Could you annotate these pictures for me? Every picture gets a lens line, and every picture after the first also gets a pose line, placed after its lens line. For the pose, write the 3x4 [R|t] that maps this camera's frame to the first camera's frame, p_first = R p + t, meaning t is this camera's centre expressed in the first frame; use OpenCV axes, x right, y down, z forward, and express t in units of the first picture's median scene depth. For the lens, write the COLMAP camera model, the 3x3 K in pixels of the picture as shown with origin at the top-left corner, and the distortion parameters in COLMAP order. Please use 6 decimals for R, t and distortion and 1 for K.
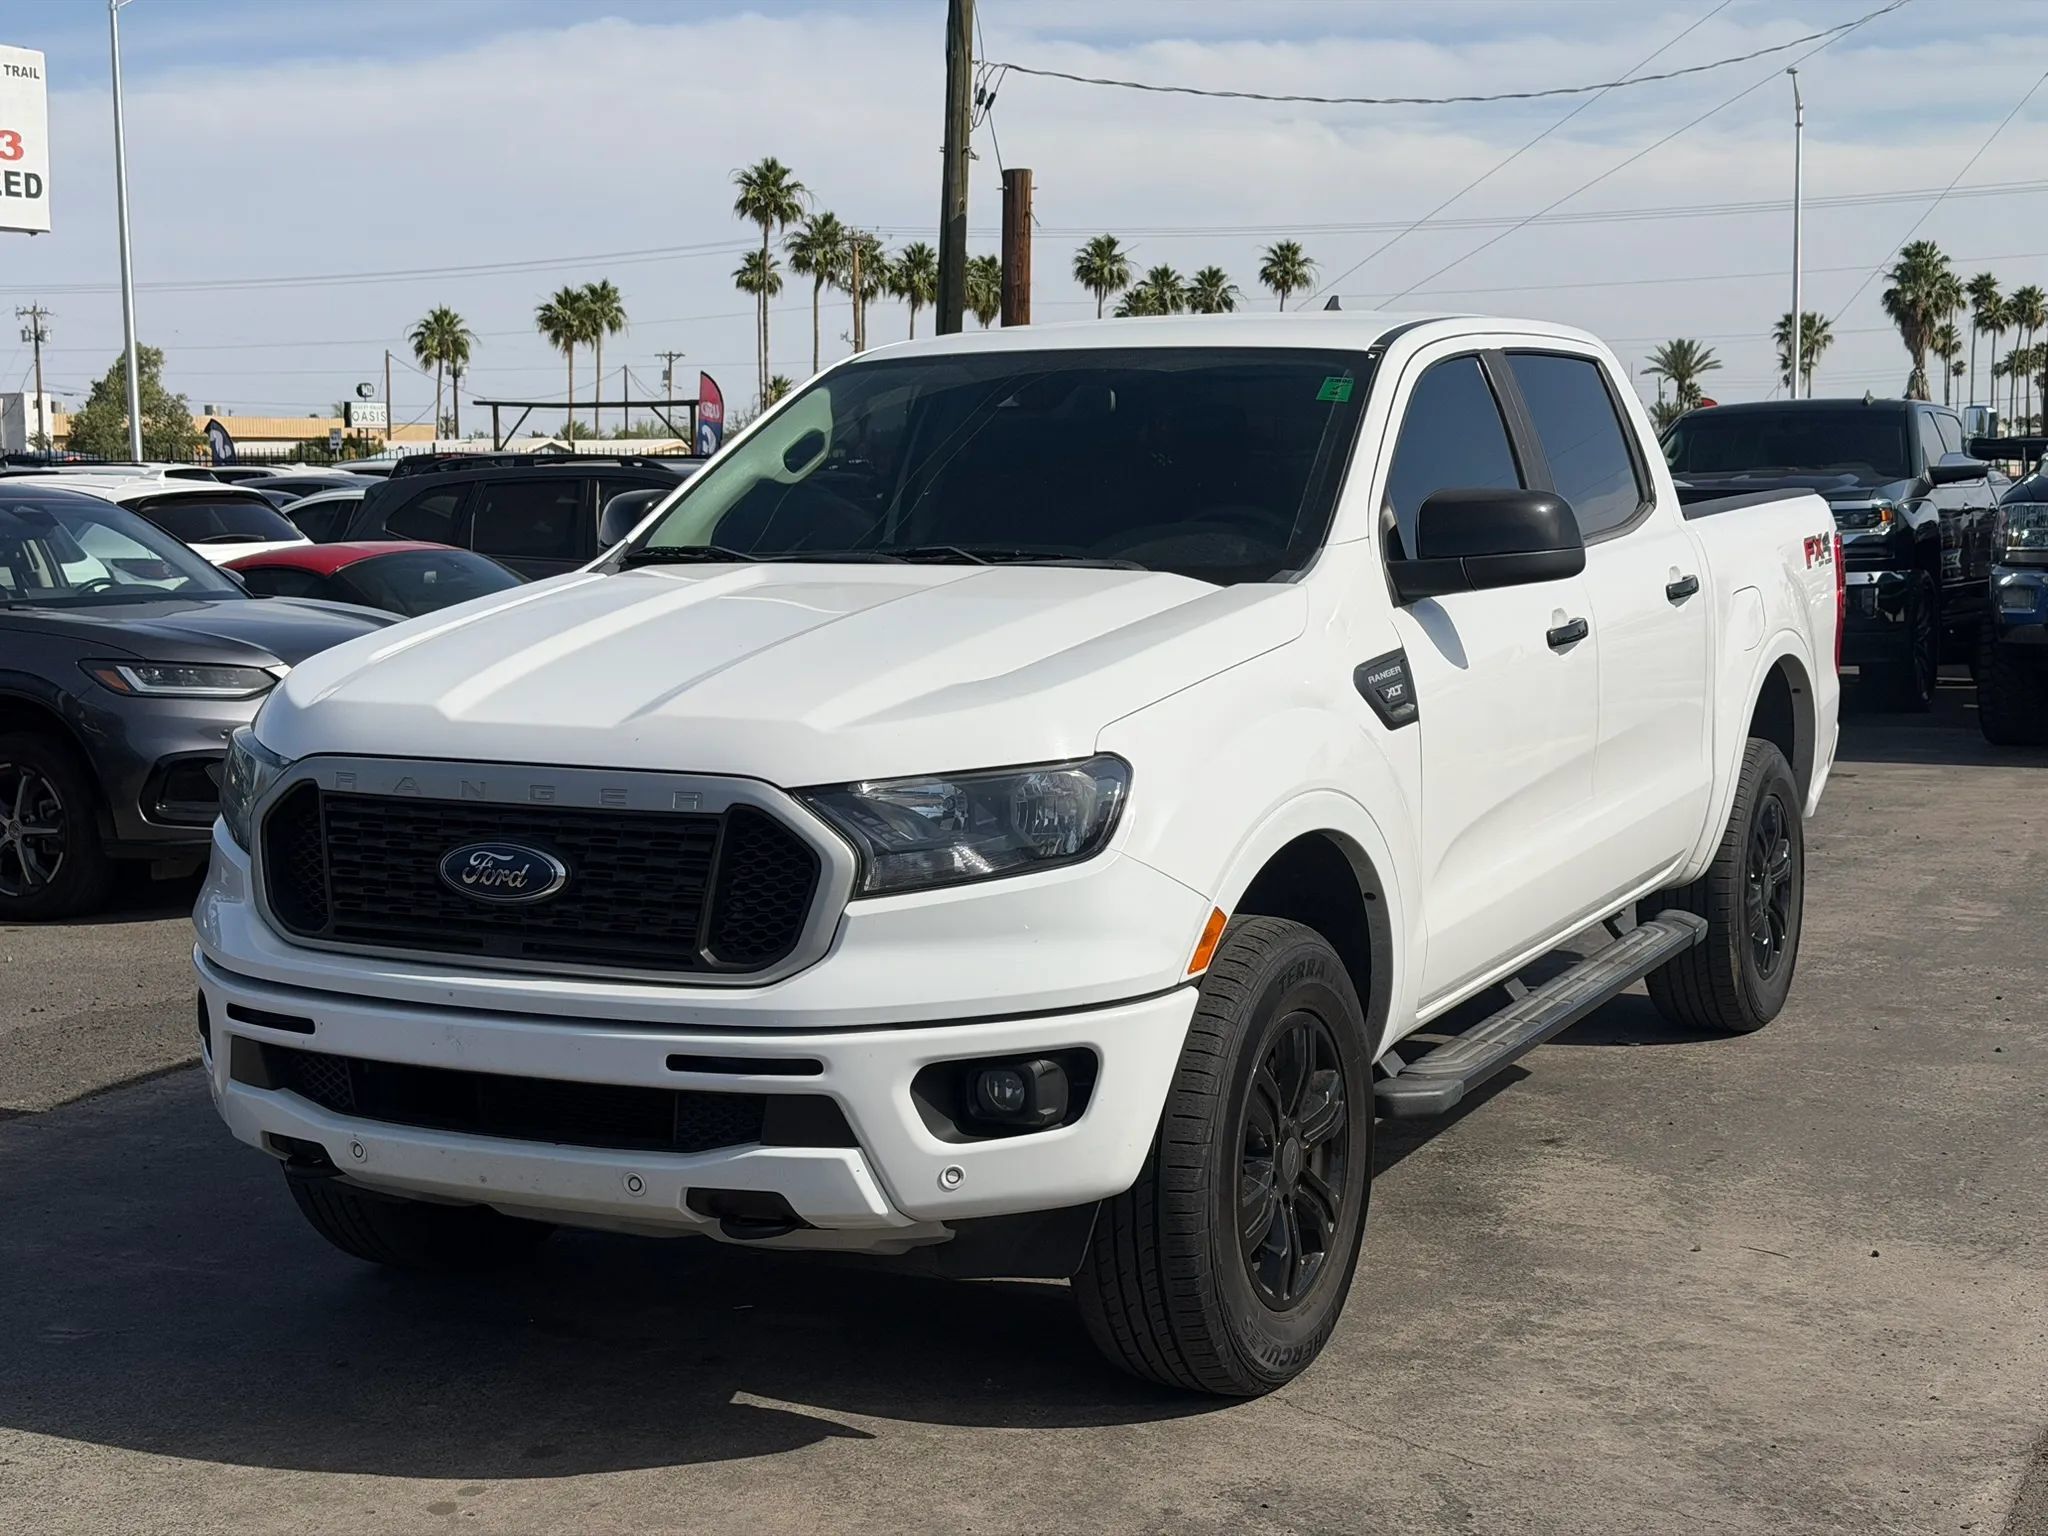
lens RADIAL K [[2840.3, 0, 1012.5], [0, 2840.3, 748.2], [0, 0, 1]] dist [0.117986, 0.000000]
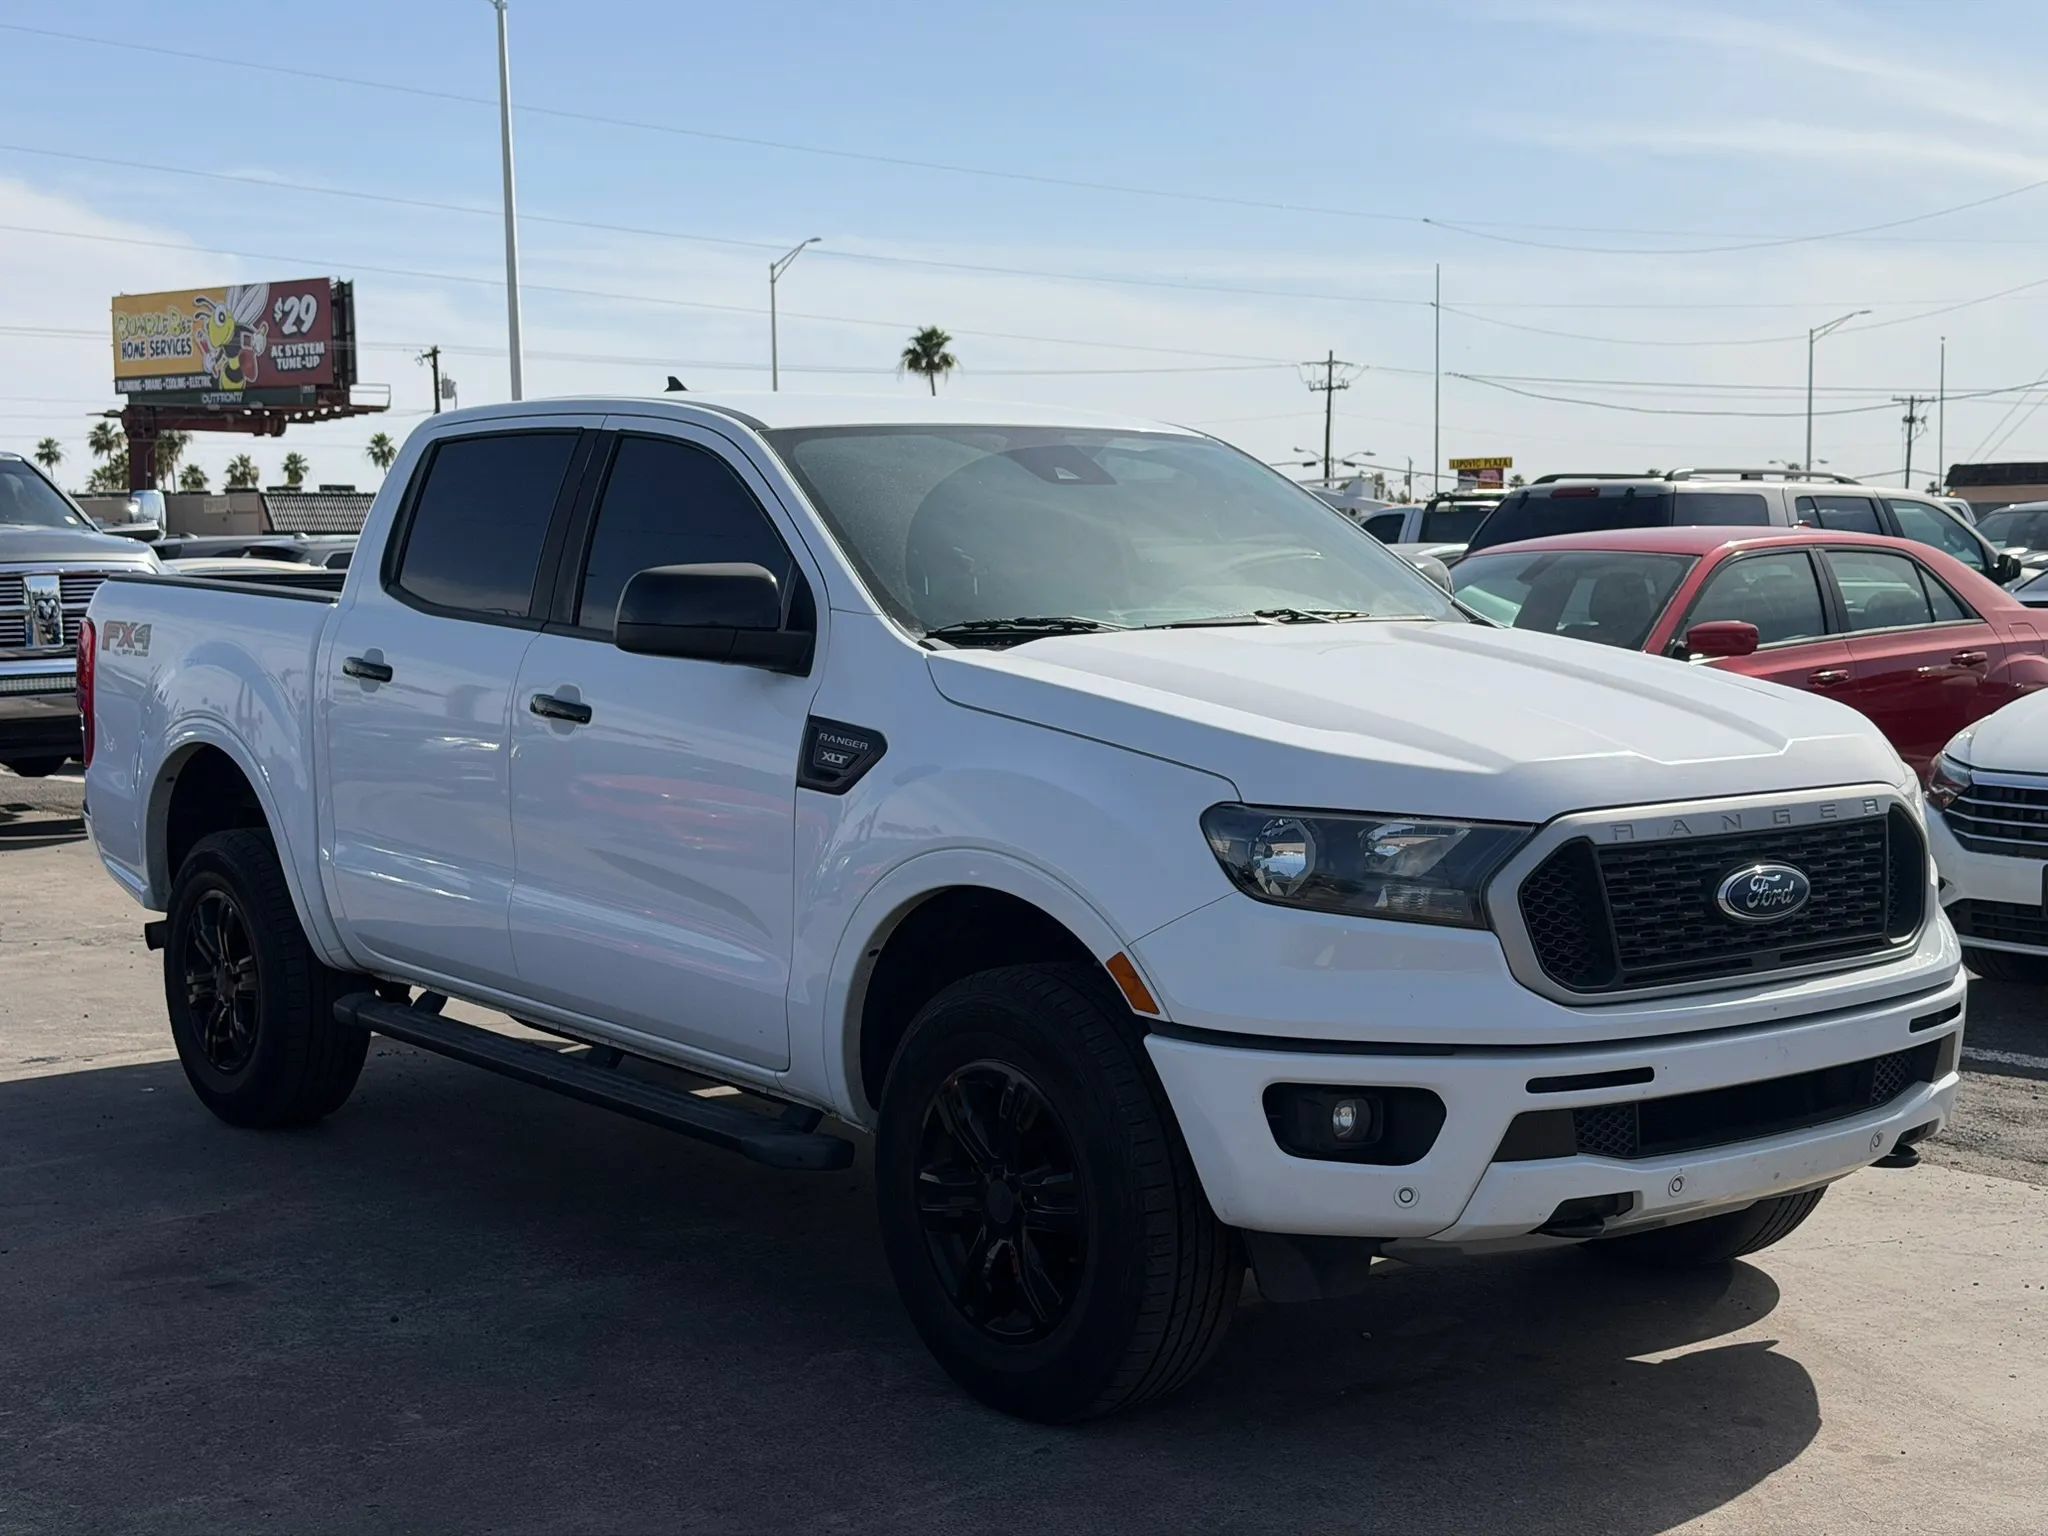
lens RADIAL K [[2840.3, 0, 1027.5], [0, 2840.3, 781.6], [0, 0, 1]] dist [0.117986, 0.000000]
pose [[0.410166, -0.073806, 0.909019, -1.080717], [0.097002, 0.994597, 0.036985, -0.056246], [-0.906837, 0.073007, 0.415110, 0.666677]]
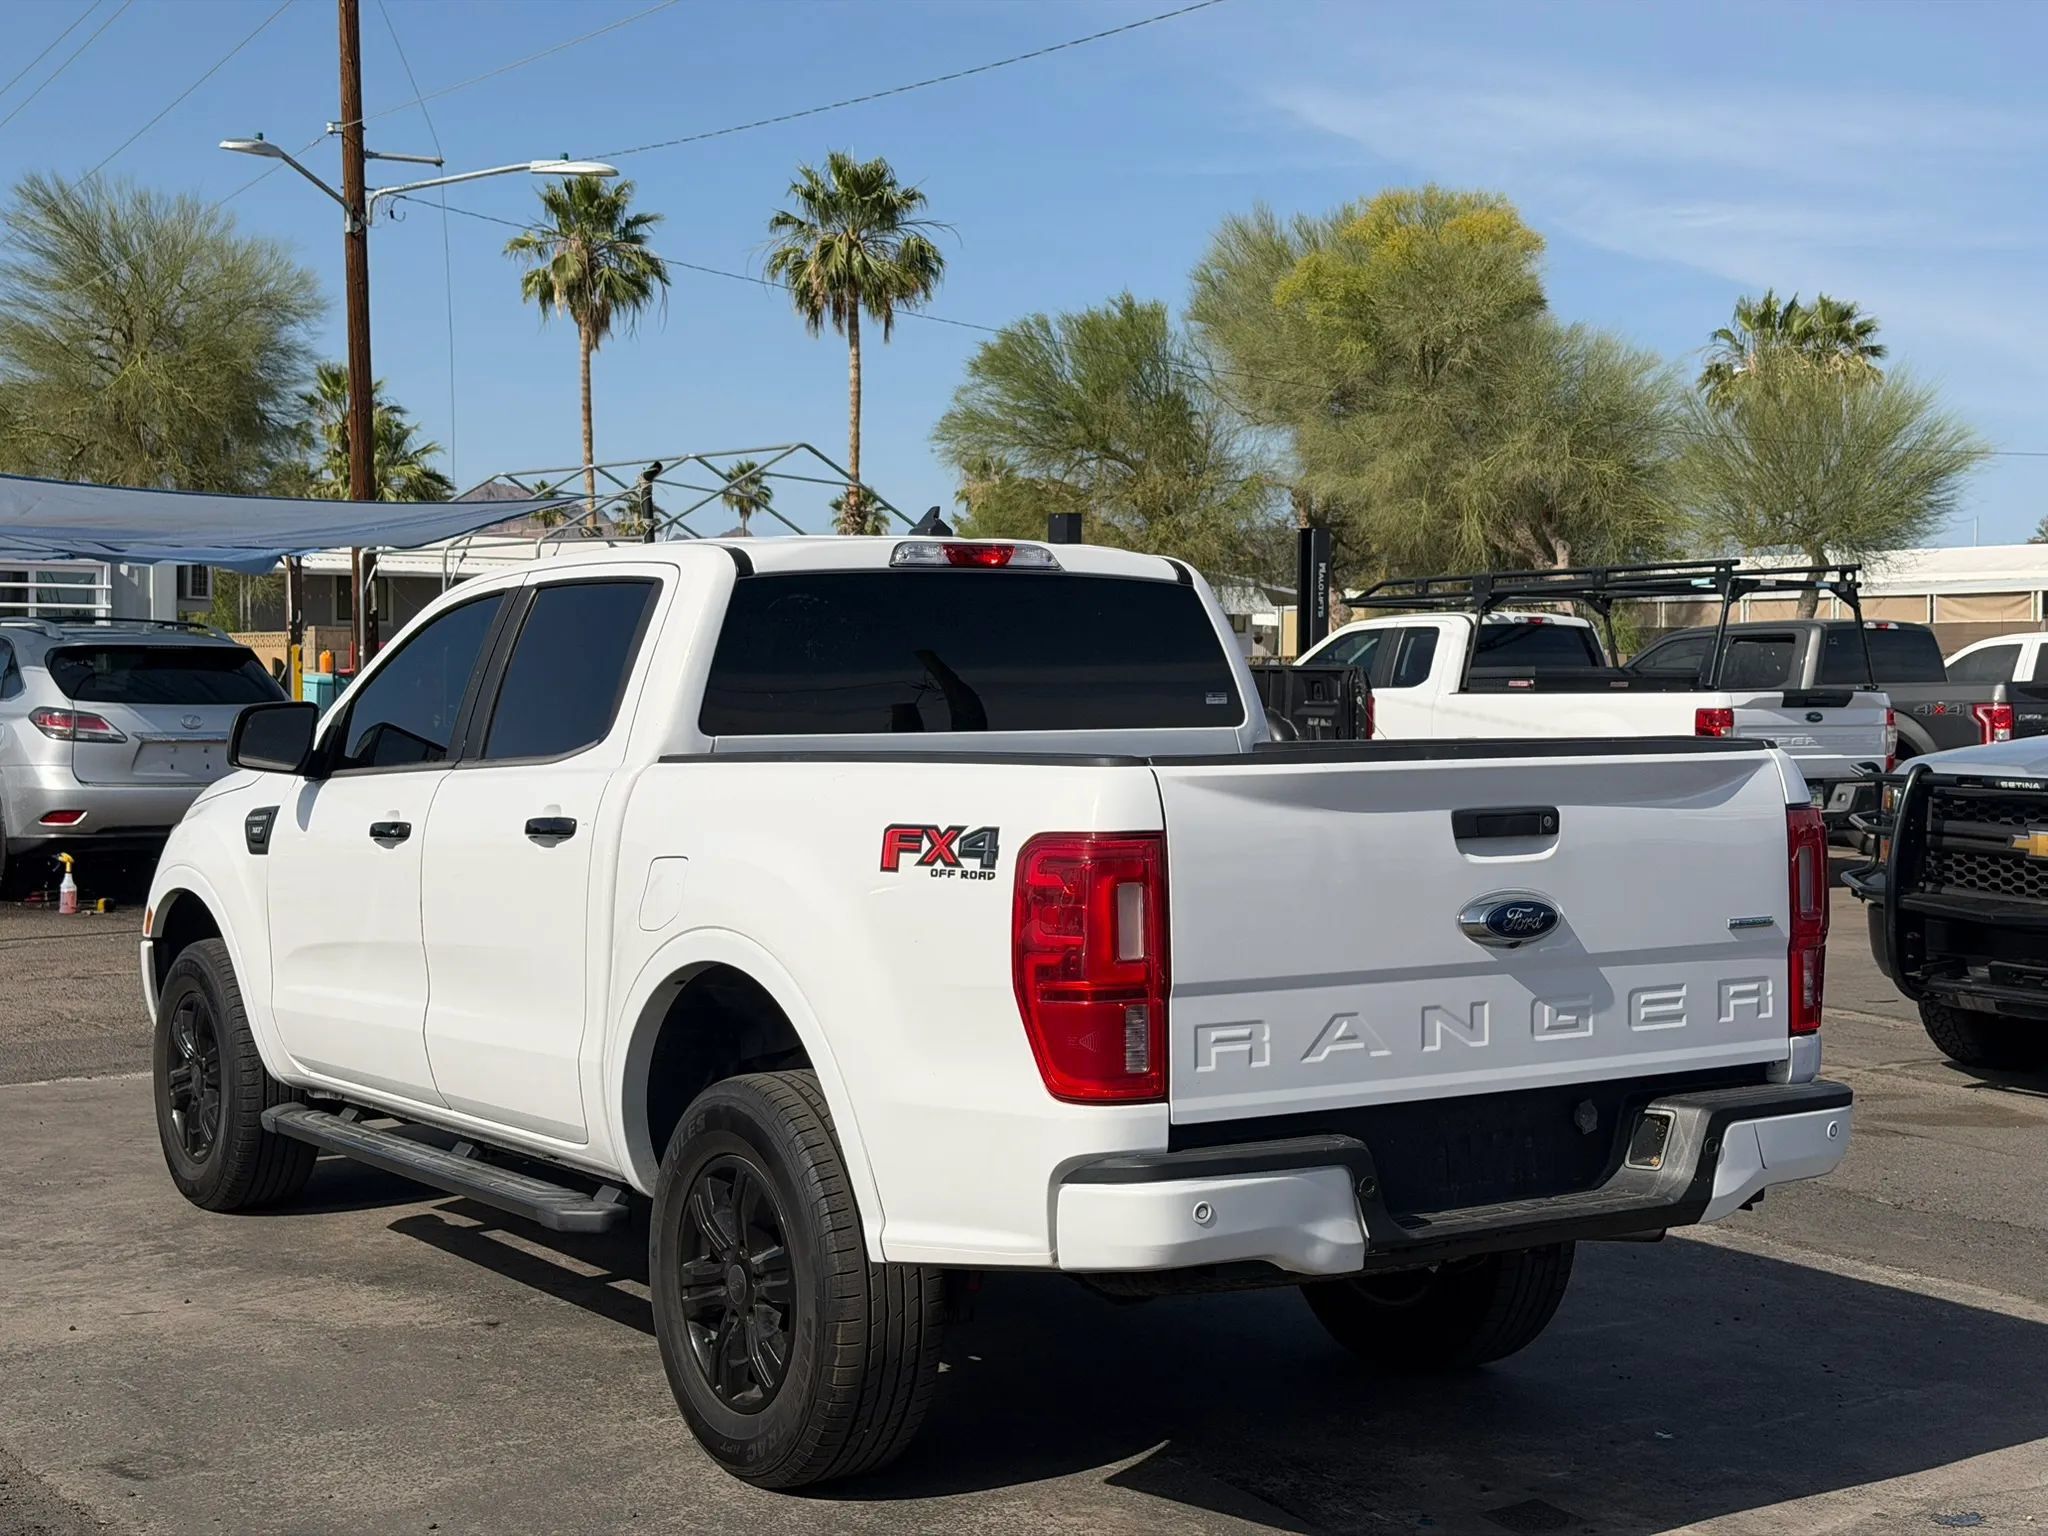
lens RADIAL K [[2857.2, 0, 1025.9], [0, 2857.2, 756.7], [0, 0, 1]] dist [0.138014, 0.000000]
pose [[-0.488384, 0.038465, -0.871781, 1.271694], [-0.081356, 0.992670, 0.089376, -0.229805], [0.868828, 0.114574, -0.481675, 2.080385]]
